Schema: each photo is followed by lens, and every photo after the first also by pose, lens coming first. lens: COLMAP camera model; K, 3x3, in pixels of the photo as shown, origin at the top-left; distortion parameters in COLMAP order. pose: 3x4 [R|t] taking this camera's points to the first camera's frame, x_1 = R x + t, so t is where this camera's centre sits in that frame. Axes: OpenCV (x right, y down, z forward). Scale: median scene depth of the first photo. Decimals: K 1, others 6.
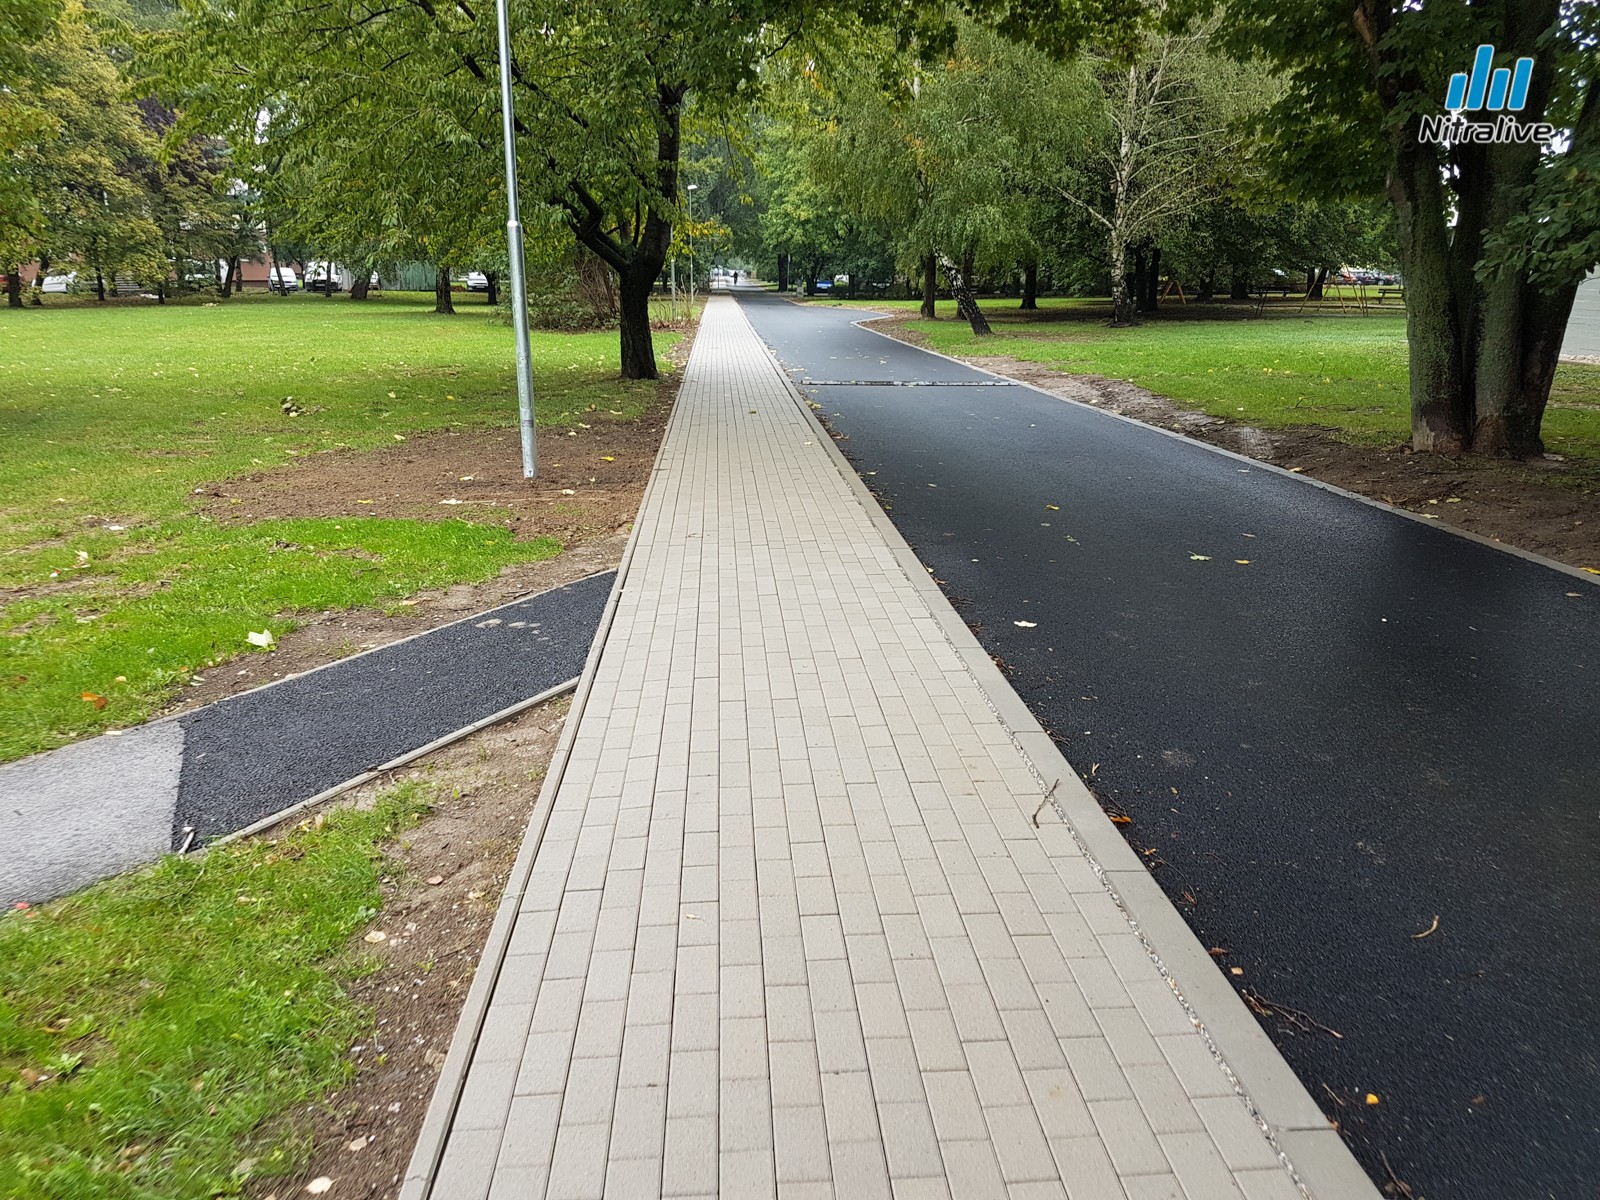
lens RADIAL K [[1237.4, 0, 797.3], [0, 1237.4, 622.4], [0, 0, 1]] dist [0.247115, -0.430864]
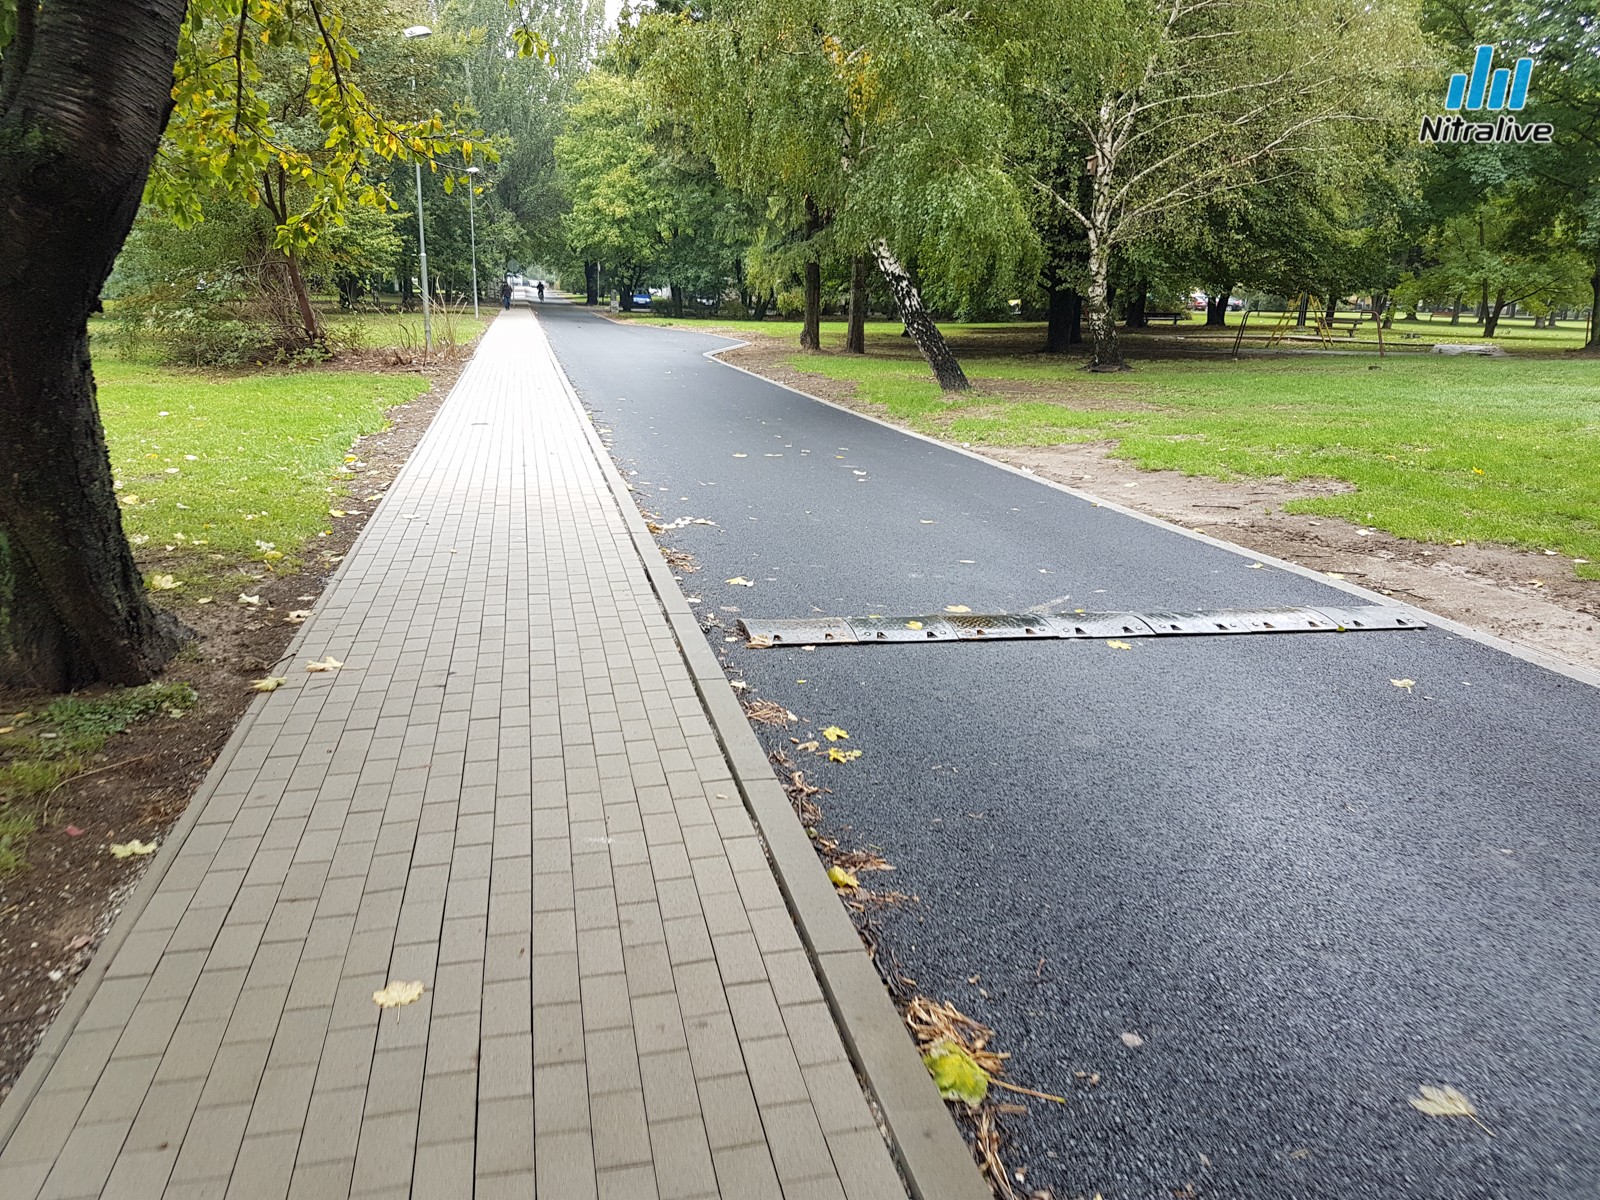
lens RADIAL K [[1237.4, 0, 797.3], [0, 1237.4, 622.4], [0, 0, 1]] dist [0.247115, -0.430864]
pose [[0.988798, -0.019440, 0.147992, -0.007233], [0.021184, 0.999723, -0.010219, -0.051029], [-0.147752, 0.013240, 0.988936, 0.190600]]
